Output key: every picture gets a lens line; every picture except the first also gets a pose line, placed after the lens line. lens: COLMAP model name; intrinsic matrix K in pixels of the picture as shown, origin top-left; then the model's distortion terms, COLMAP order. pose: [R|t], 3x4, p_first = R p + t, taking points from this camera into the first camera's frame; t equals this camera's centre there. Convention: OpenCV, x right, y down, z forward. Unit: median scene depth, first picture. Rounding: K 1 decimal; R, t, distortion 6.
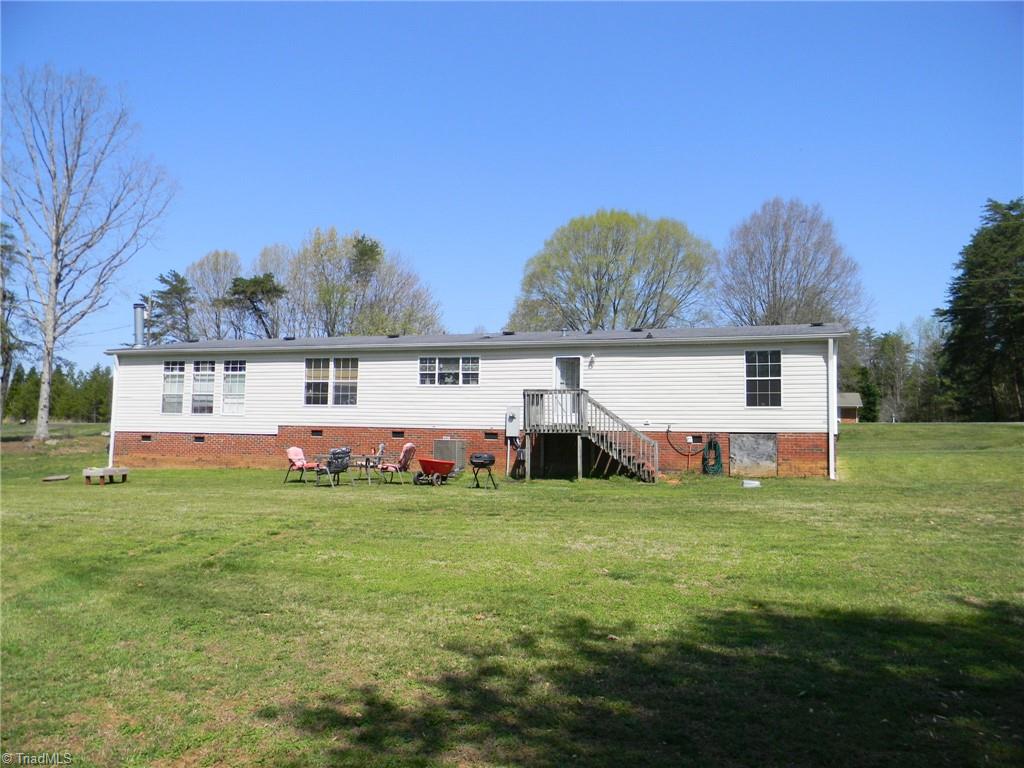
lens RADIAL K [[856.5, 0, 512.0], [0, 856.5, 384.0], [0, 0, 1]] dist [0.037102, -0.007086]
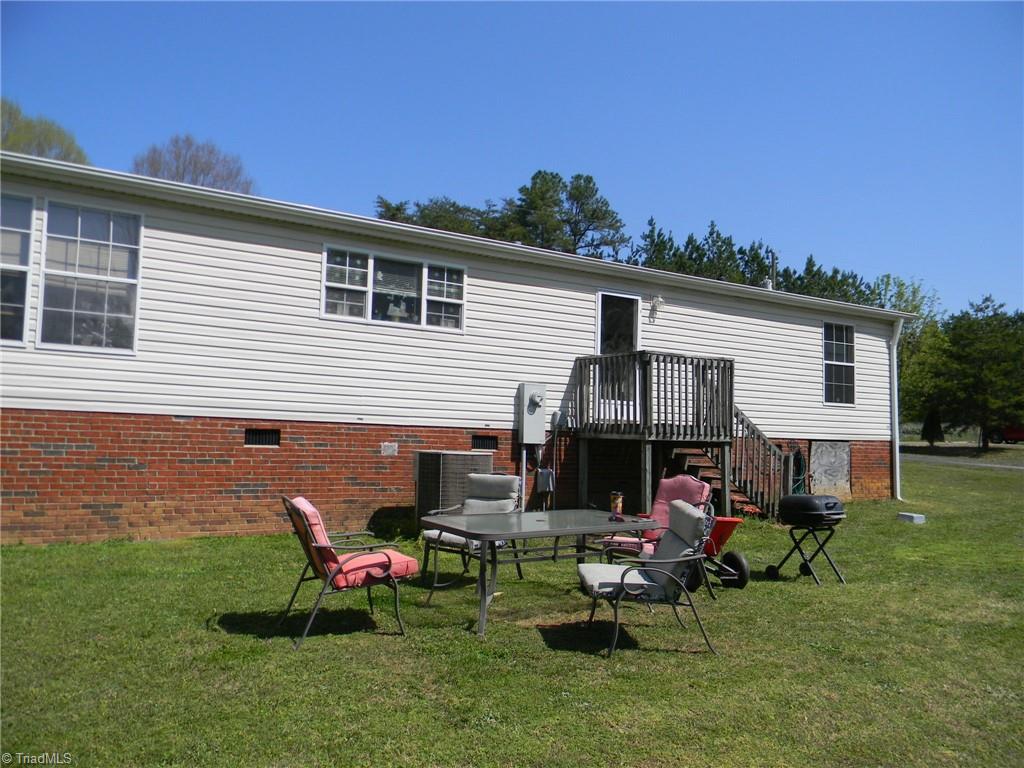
lens RADIAL K [[856.5, 0, 512.0], [0, 856.5, 384.0], [0, 0, 1]] dist [0.037102, -0.007086]
pose [[0.598730, 0.045934, 0.799632, -0.386484], [-0.077347, 0.997004, 0.000642, 0.027244], [-0.797207, -0.062233, 0.600490, 0.699083]]
